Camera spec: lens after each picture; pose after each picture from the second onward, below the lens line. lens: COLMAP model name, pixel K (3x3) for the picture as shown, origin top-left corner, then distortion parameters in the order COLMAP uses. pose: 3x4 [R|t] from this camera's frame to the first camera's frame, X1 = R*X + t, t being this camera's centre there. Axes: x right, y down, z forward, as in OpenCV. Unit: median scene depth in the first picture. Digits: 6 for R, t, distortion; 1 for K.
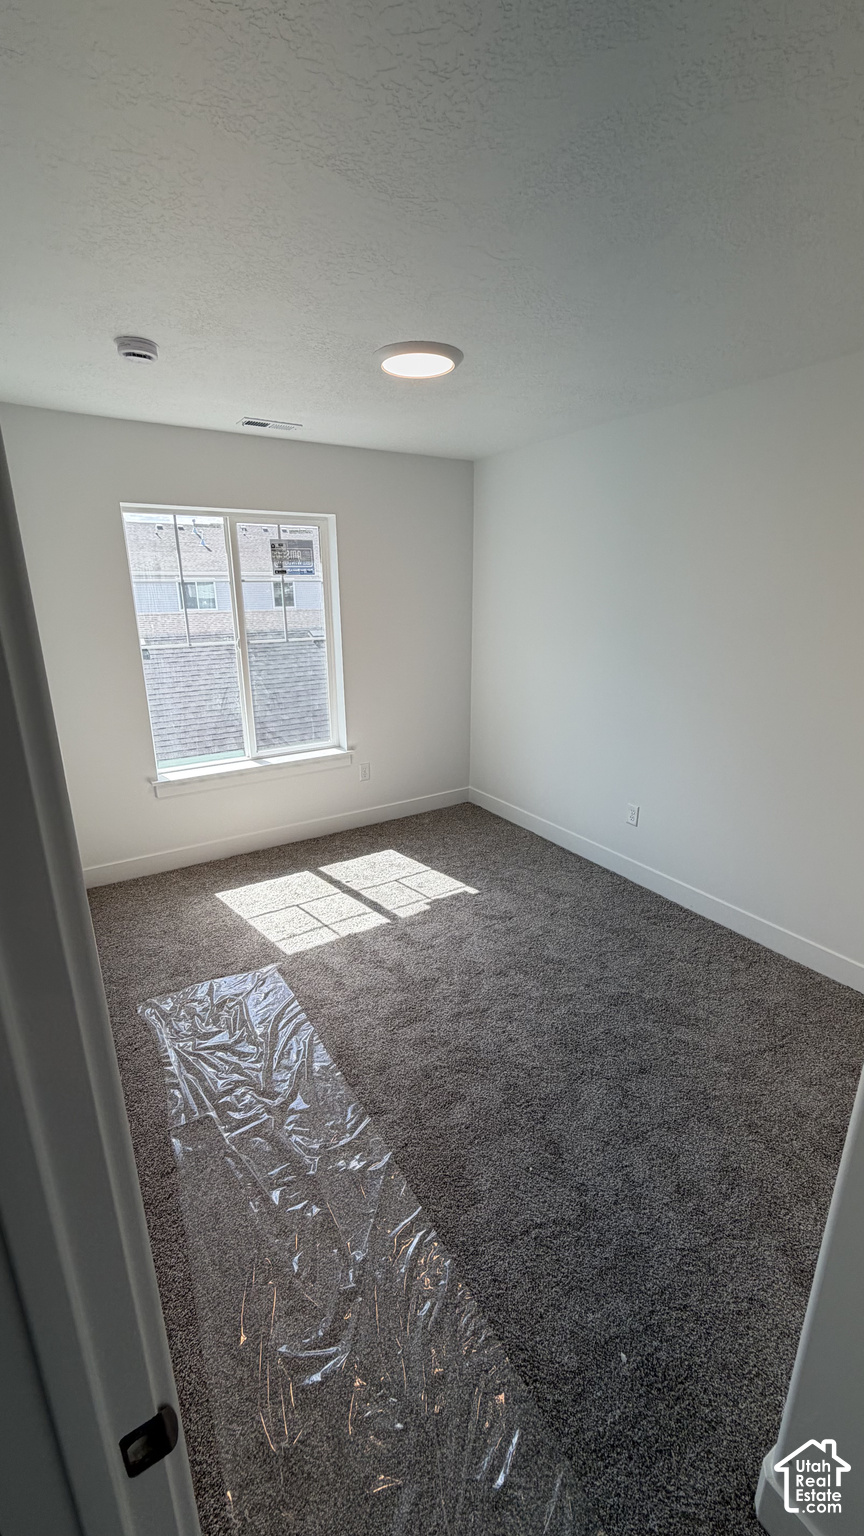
lens RADIAL K [[612.4, 0, 432.3], [0, 612.4, 769.2], [0, 0, 1]] dist [-0.000146, 0.000043]
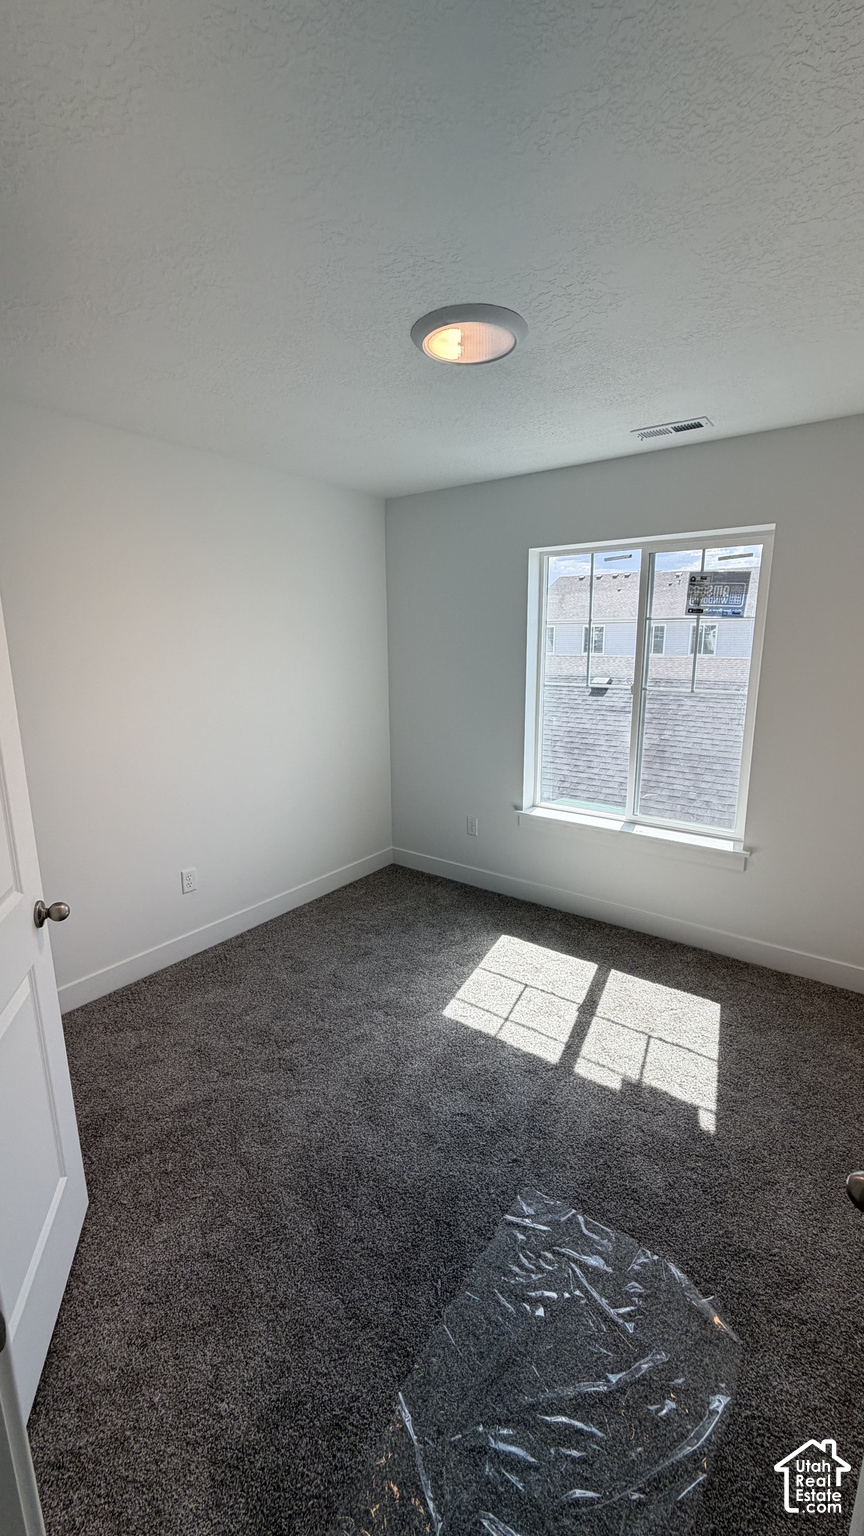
lens RADIAL K [[612.4, 0, 432.4], [0, 612.4, 761.2], [0, 0, 1]] dist [-0.000146, 0.000043]
pose [[0.354745, 0.197472, -0.913871, 0.414165], [-0.256148, 0.960570, 0.108132, -0.129544], [0.899191, 0.195727, 0.391339, 0.408888]]
